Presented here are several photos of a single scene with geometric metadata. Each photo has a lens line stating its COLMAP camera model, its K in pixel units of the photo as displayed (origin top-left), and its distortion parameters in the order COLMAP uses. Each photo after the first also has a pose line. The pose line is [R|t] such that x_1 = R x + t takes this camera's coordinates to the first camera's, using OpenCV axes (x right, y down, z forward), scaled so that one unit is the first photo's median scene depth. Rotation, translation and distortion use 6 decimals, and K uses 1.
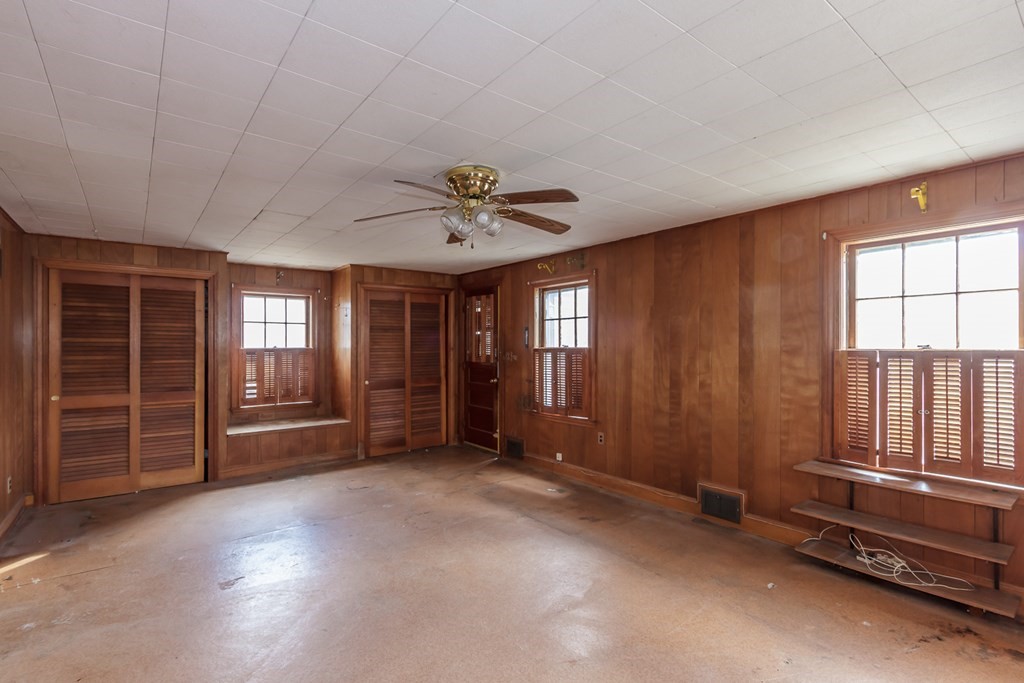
lens RADIAL K [[482.9, 0, 499.4], [0, 482.9, 346.7], [0, 0, 1]] dist [0.005647, -0.000959]
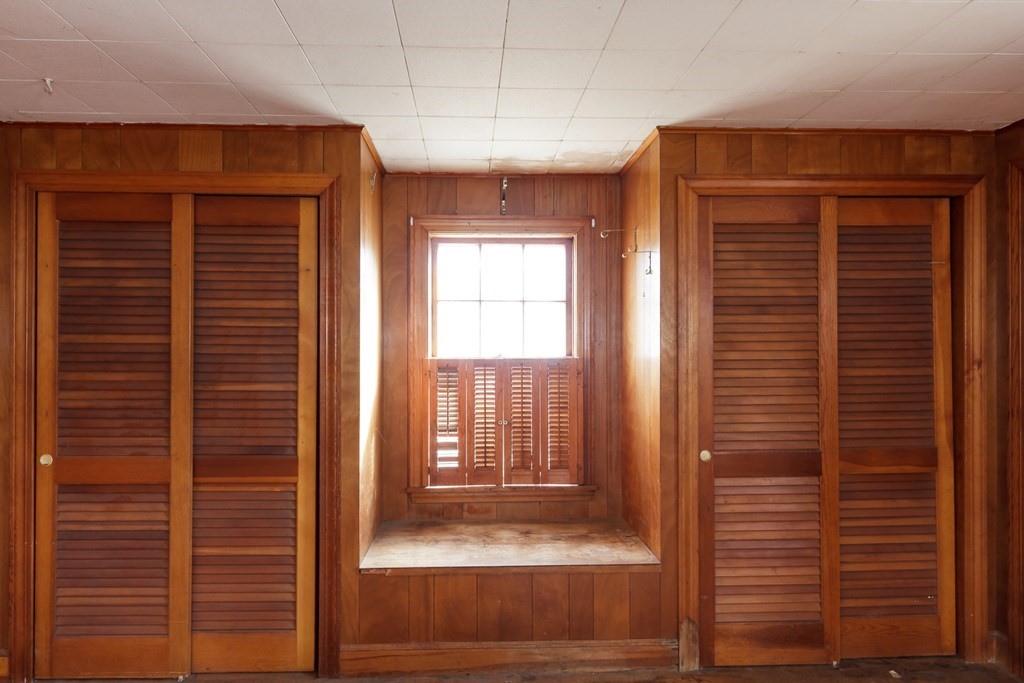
lens RADIAL K [[648.5, 0, 492.1], [0, 648.5, 352.5], [0, 0, 1]] dist [0.014215, -0.003212]
pose [[0.820670, -0.001684, -0.571400, -0.156559], [-0.003008, 0.999969, -0.007267, 0.002587], [0.571395, 0.007683, 0.820640, 0.624473]]
